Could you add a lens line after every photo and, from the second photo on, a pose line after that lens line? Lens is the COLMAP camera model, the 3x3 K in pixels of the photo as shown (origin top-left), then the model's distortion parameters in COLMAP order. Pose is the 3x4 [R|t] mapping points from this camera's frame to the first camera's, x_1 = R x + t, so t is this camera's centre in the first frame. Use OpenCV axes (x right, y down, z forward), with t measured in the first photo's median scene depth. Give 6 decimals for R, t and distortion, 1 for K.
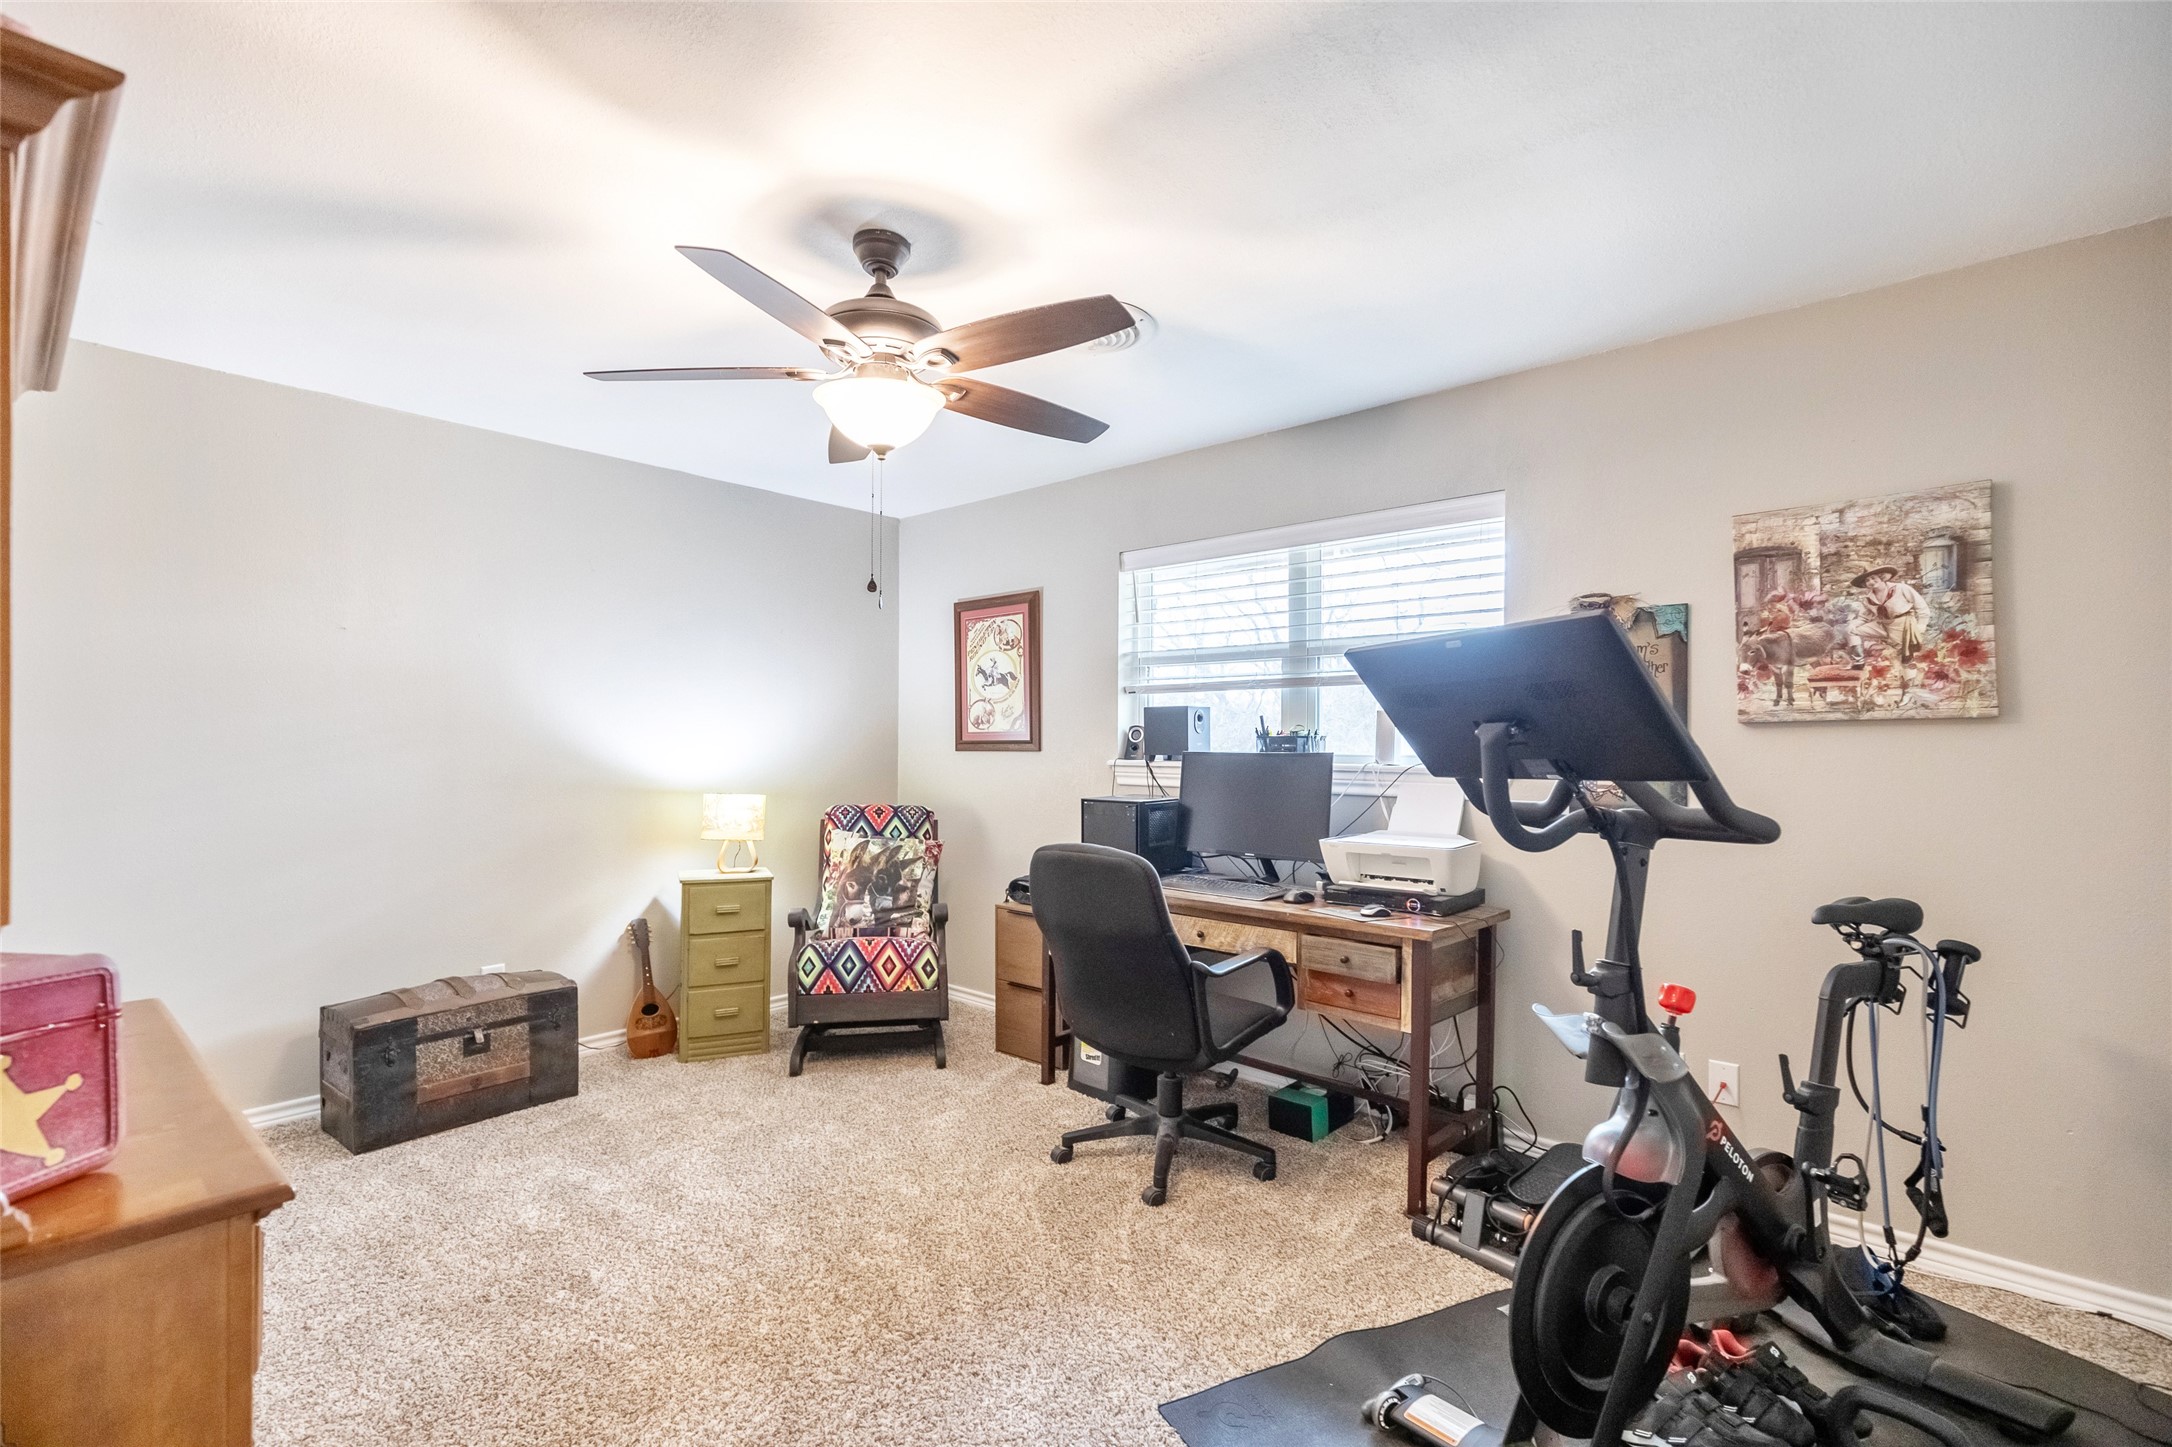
lens RADIAL K [[984.2, 0, 1084.3], [0, 984.2, 745.6], [0, 0, 1]] dist [0.008051, -0.001776]
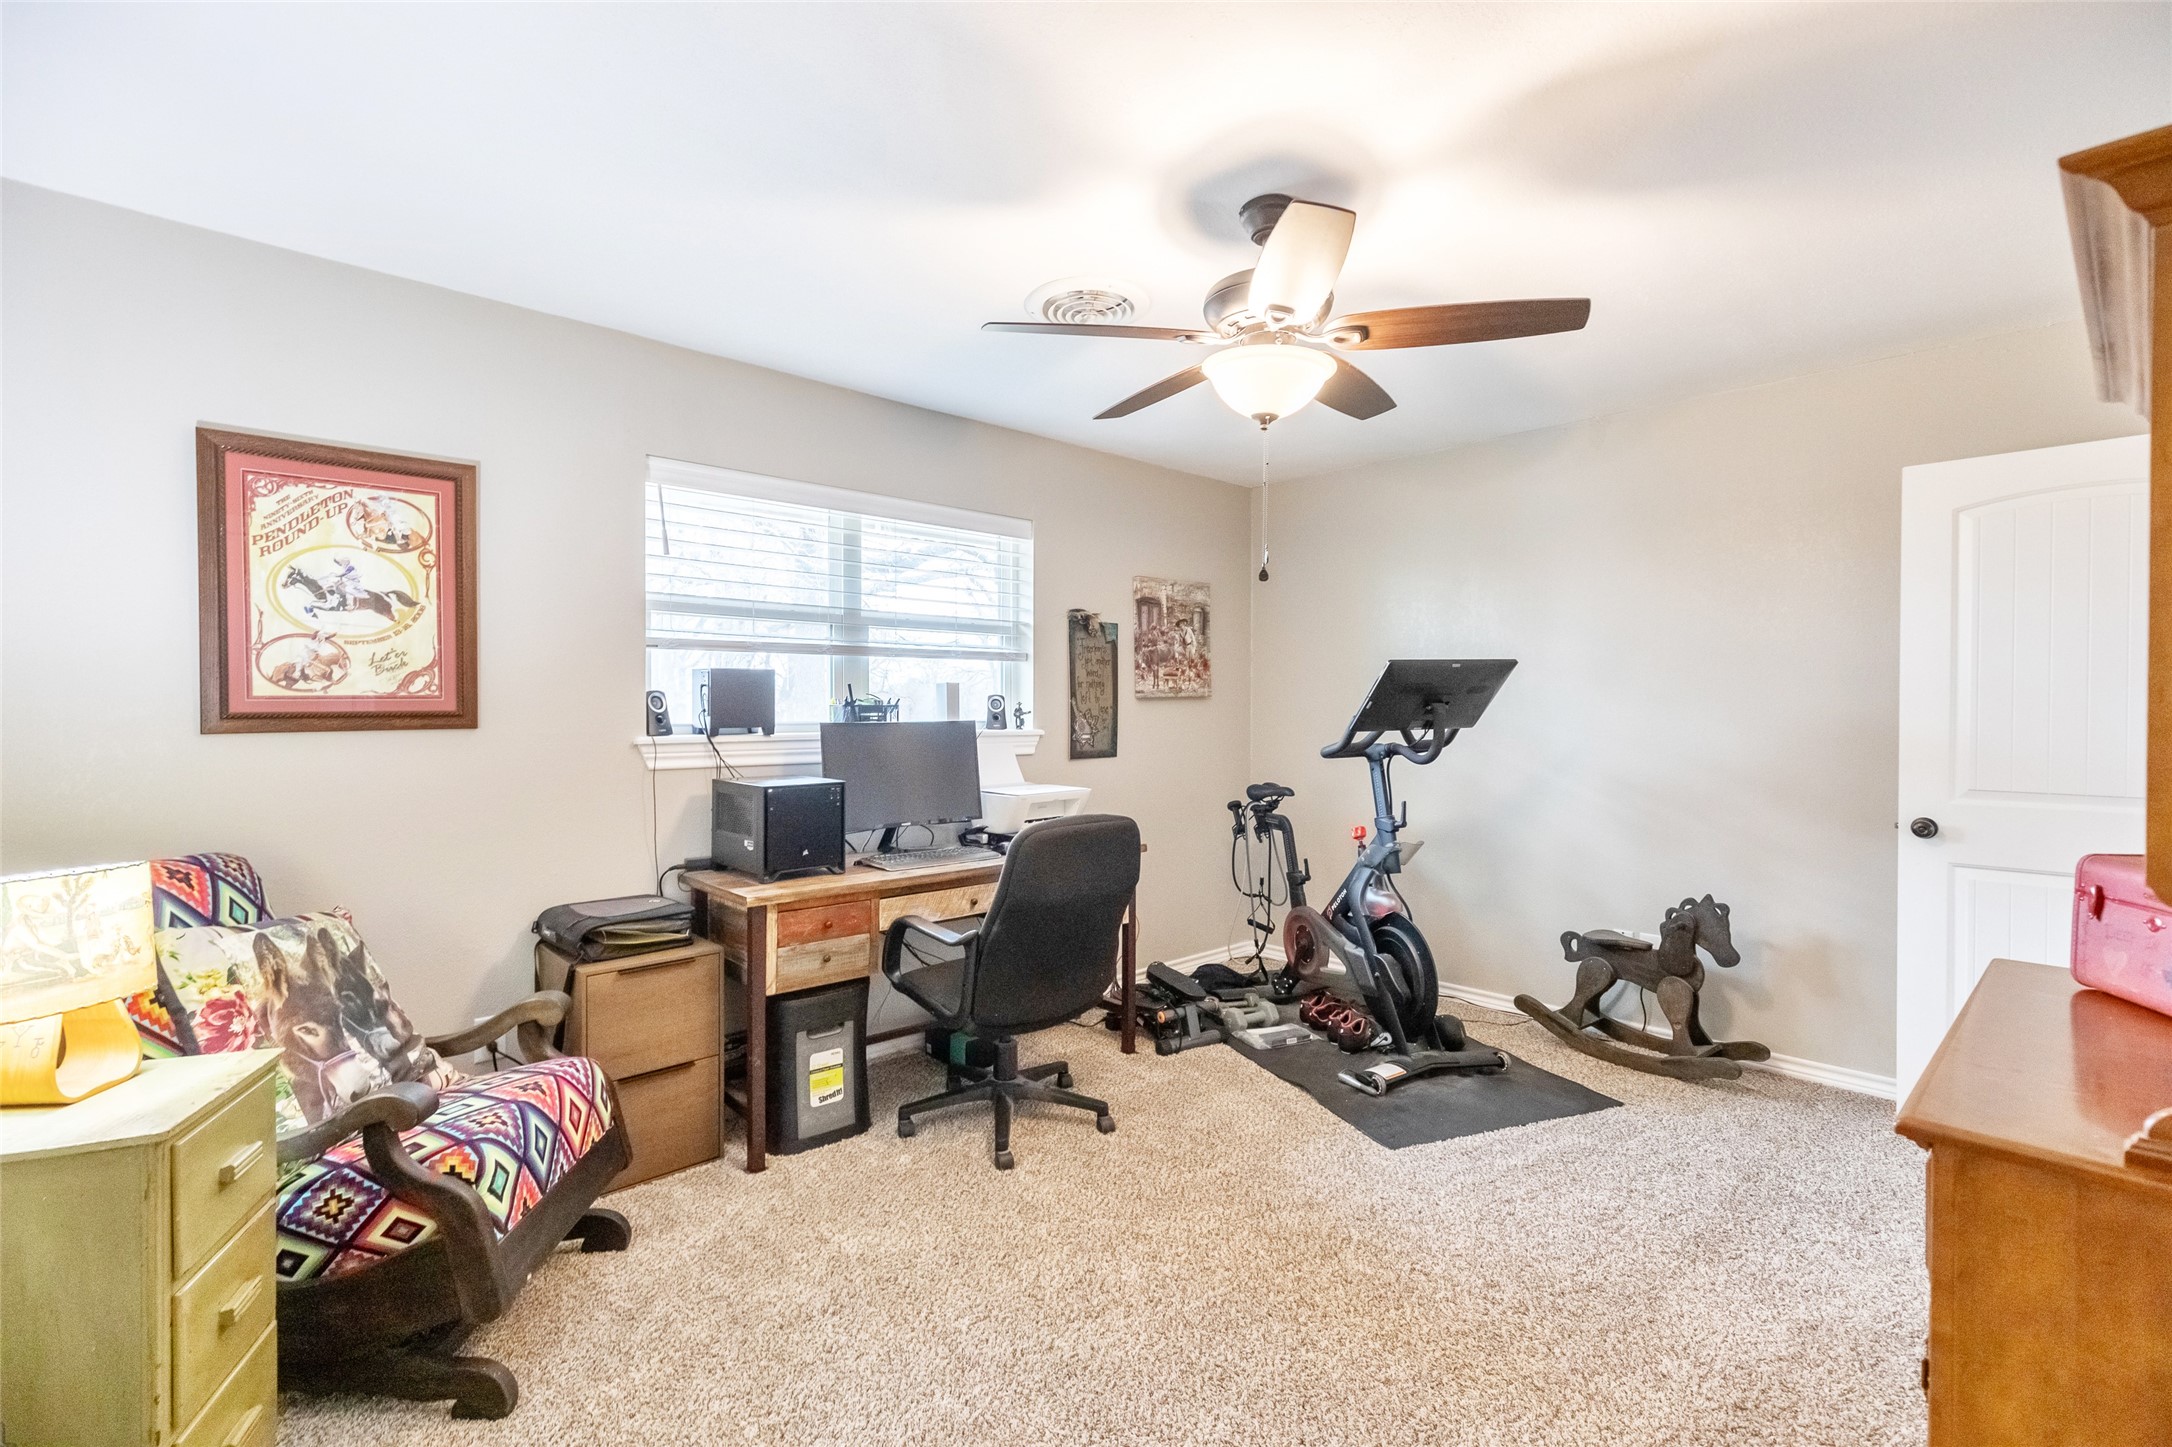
lens RADIAL K [[984.2, 0, 1088.1], [0, 984.2, 714.2], [0, 0, 1]] dist [0.008051, -0.001776]
pose [[0.087142, -0.011256, 0.996132, -0.690060], [0.004694, 0.999930, 0.010888, -0.008939], [-0.996185, 0.003727, 0.087189, 0.624232]]
